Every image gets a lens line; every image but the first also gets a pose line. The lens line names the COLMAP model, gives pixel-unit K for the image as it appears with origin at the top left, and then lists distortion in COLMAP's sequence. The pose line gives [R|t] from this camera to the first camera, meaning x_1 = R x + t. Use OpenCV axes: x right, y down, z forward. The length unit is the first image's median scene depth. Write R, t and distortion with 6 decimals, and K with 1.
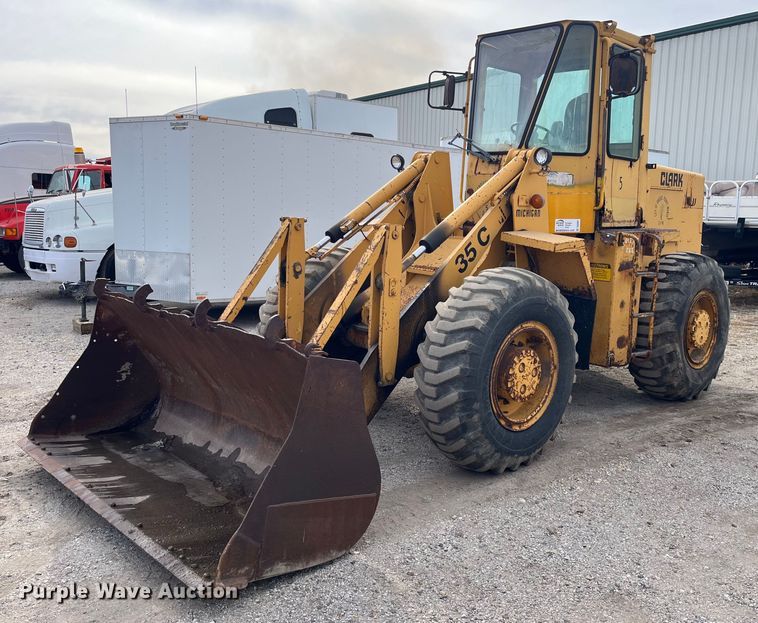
lens RADIAL K [[700.6, 0, 430.4], [0, 700.6, 307.1], [0, 0, 1]] dist [0.043134, 0.000000]
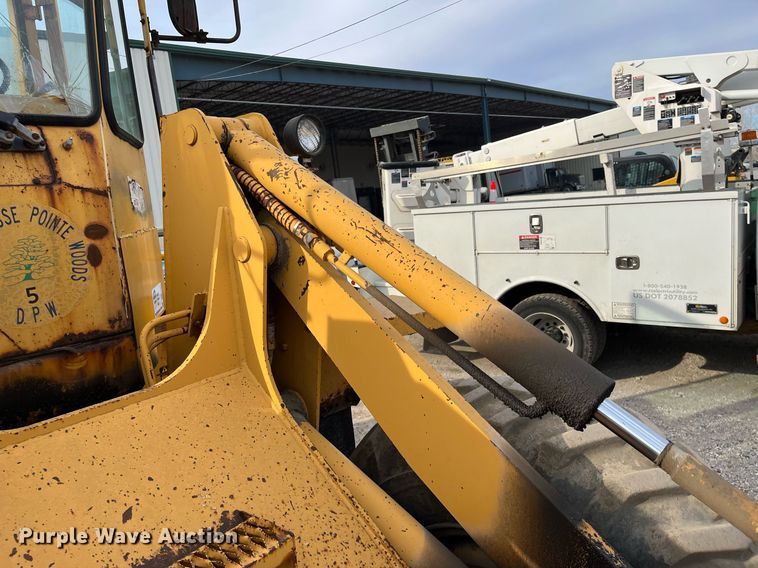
lens RADIAL K [[568.7, 0, 370.3], [0, 568.7, 272.7], [0, 0, 1]] dist [0.054561, -0.062930]
pose [[-0.092535, -0.138294, 0.986059, -0.174883], [0.233485, 0.959683, 0.156506, -0.156137], [-0.967947, 0.244712, -0.056514, 0.872301]]
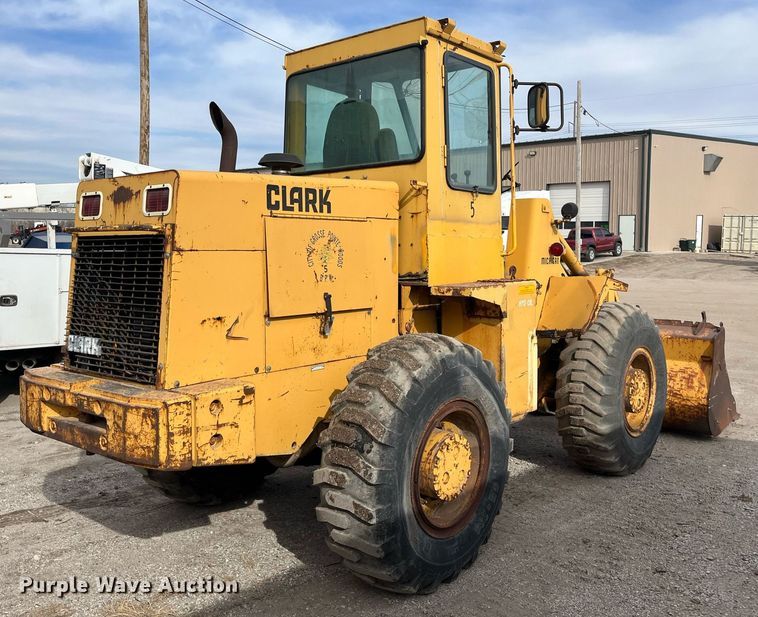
lens RADIAL K [[723.6, 0, 365.8], [0, 723.6, 281.6], [0, 0, 1]] dist [0.037141, 0.000000]
pose [[-0.997697, -0.031367, -0.060146, 0.280449], [-0.042131, 0.981452, 0.187023, -0.294604], [0.053164, 0.189126, -0.980513, 2.007719]]
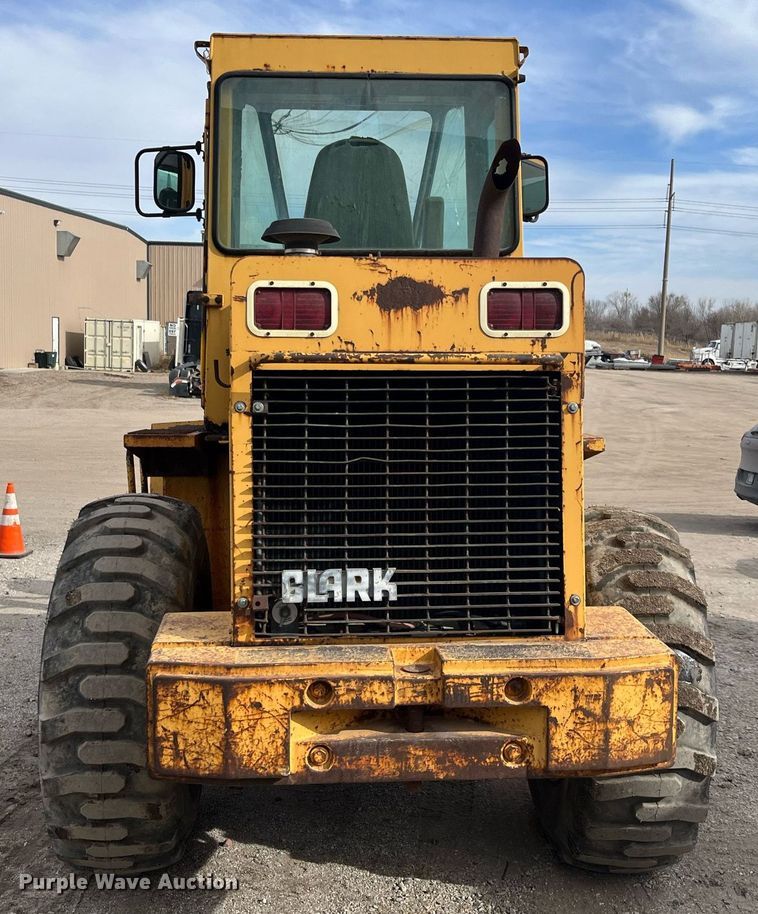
lens RADIAL K [[1074.3, 0, 372.8], [0, 1074.3, 457.1], [0, 0, 1]] dist [0.052893, 0.000000]
pose [[-0.664606, 0.025809, -0.746748, 0.829773], [-0.136375, 0.978426, 0.155190, -0.243085], [0.734643, 0.204978, -0.646749, 1.689358]]
